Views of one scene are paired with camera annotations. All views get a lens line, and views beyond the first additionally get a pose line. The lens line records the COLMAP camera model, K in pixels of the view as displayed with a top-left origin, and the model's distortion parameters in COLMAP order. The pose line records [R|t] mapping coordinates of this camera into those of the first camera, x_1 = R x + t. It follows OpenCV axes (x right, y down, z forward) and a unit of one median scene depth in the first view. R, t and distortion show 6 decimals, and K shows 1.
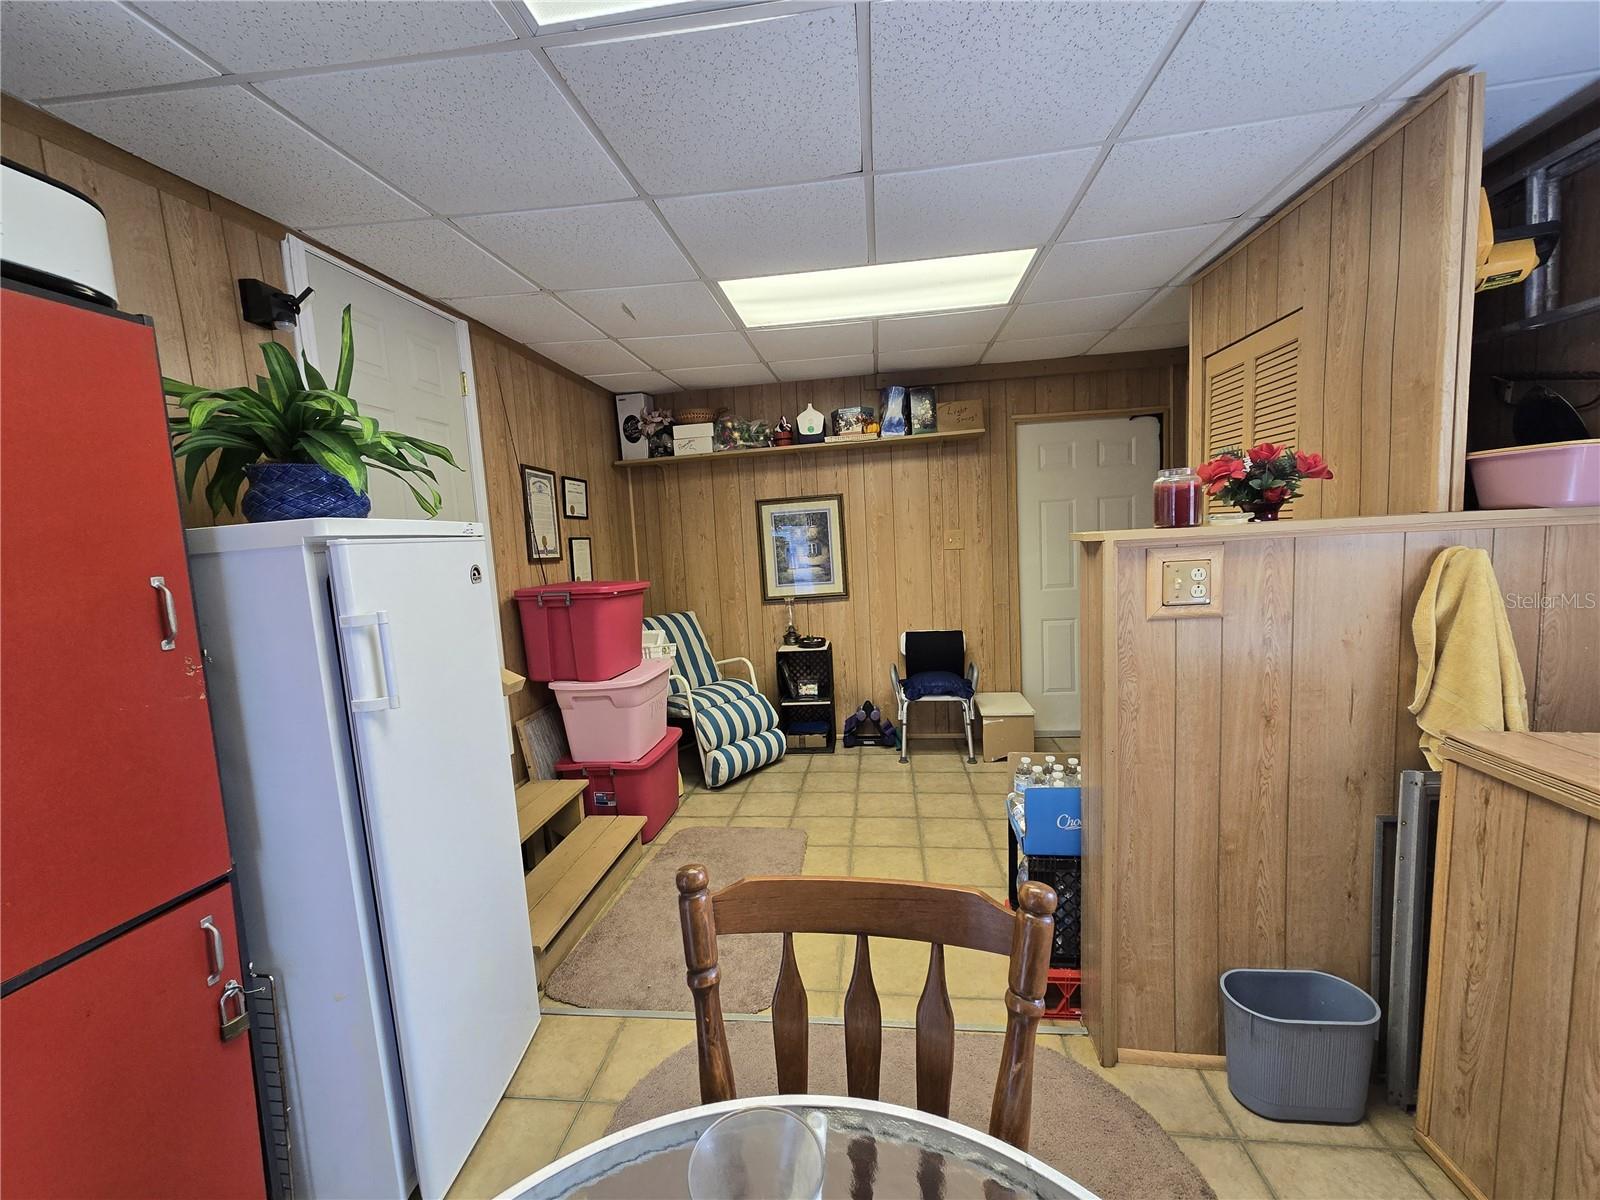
lens RADIAL K [[660.0, 0, 804.8], [0, 660.0, 610.4], [0, 0, 1]] dist [-0.000052, 0.000610]
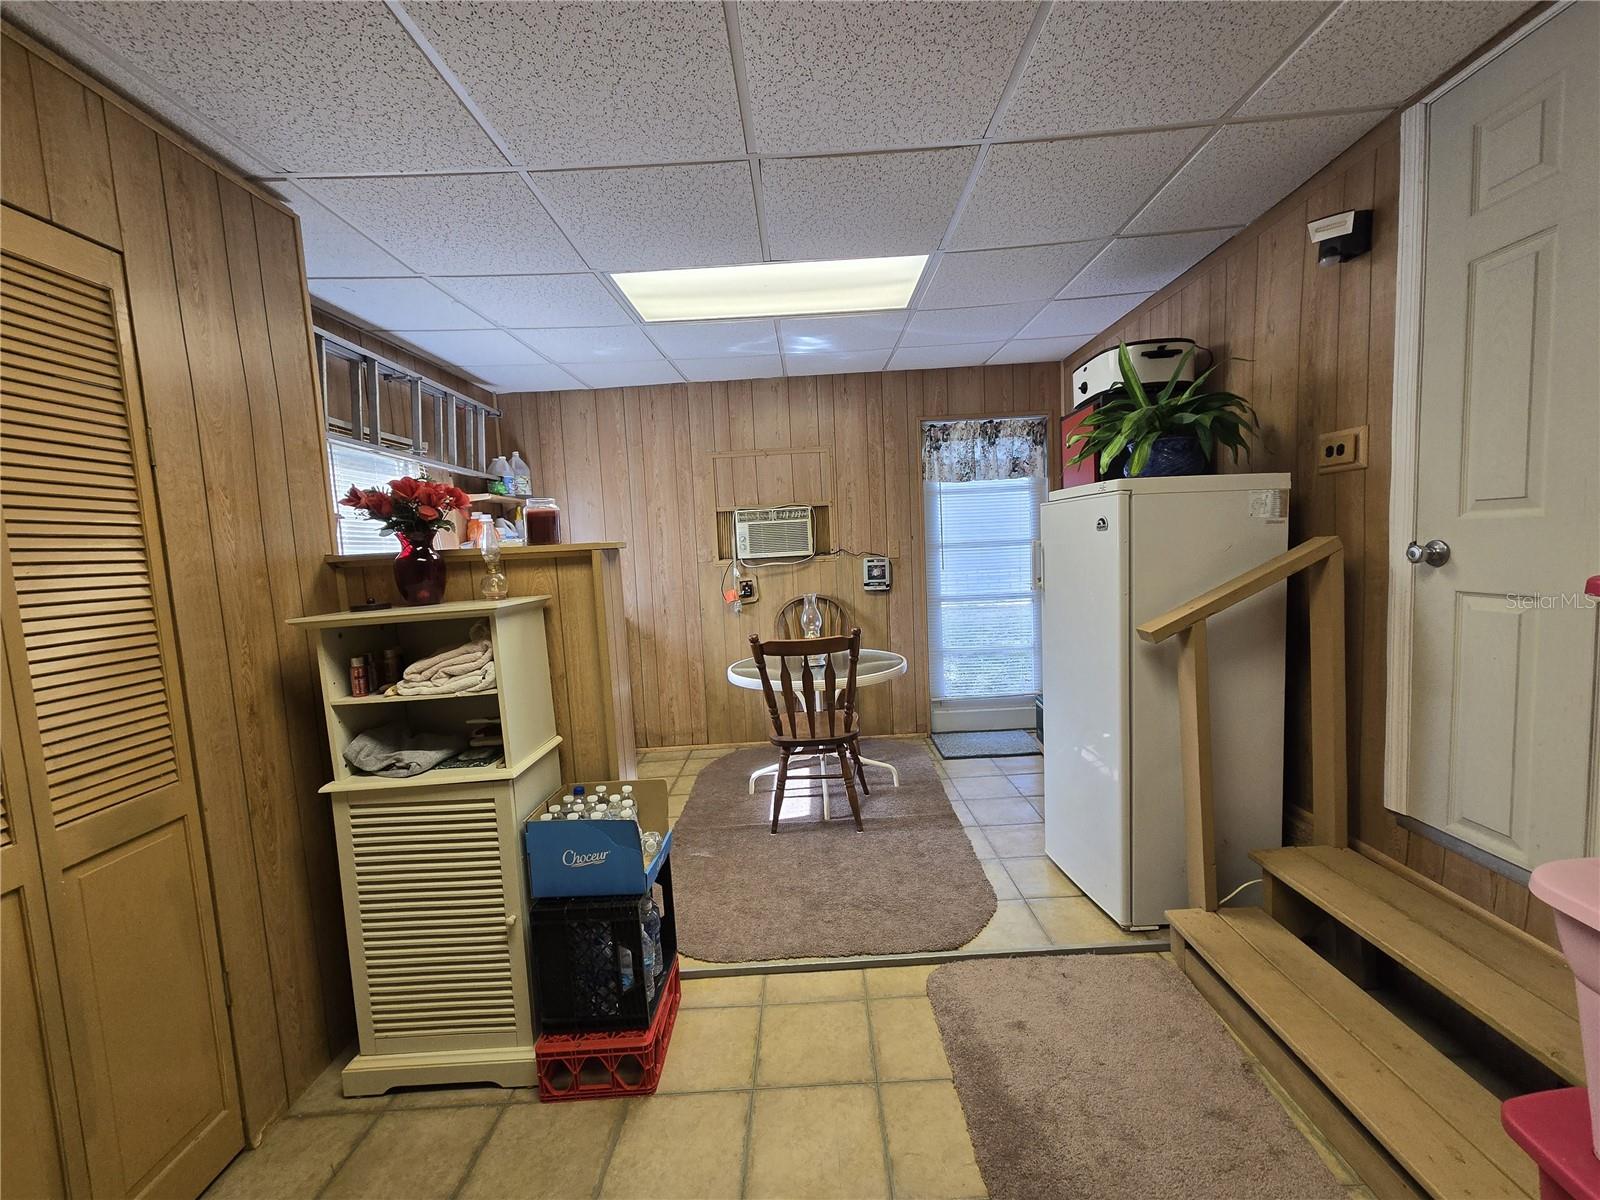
lens RADIAL K [[648.3, 0, 806.2], [0, 648.3, 602.1], [0, 0, 1]] dist [0.000422, 0.000317]
pose [[-0.988367, 0.114550, -0.100045, 0.194462], [0.091956, 0.974048, 0.206820, -0.214753], [0.121140, 0.195214, -0.973251, 2.120710]]
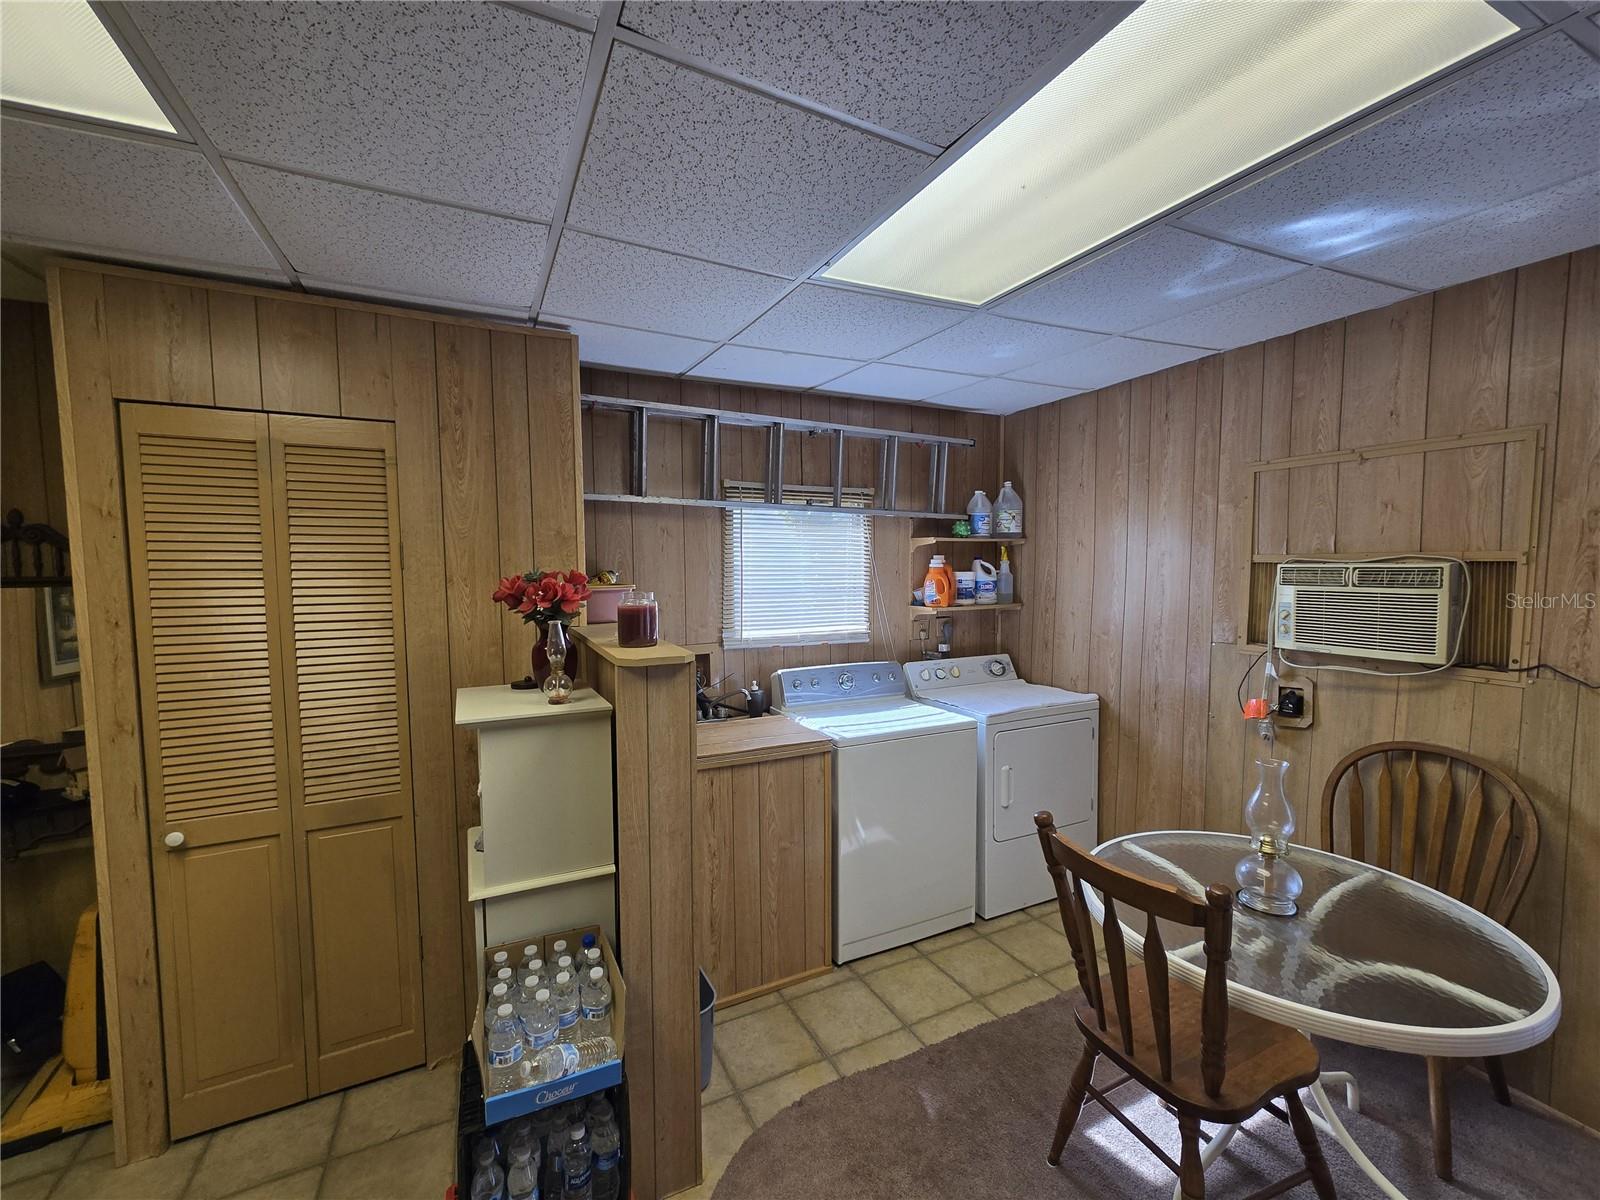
lens RADIAL K [[660.0, 0, 804.8], [0, 660.0, 610.4], [0, 0, 1]] dist [-0.000052, 0.000610]
pose [[-0.545756, -0.003425, 0.837937, -0.457470], [0.129876, 0.987561, 0.088626, -0.226340], [-0.827818, 0.157196, -0.538523, 1.253833]]
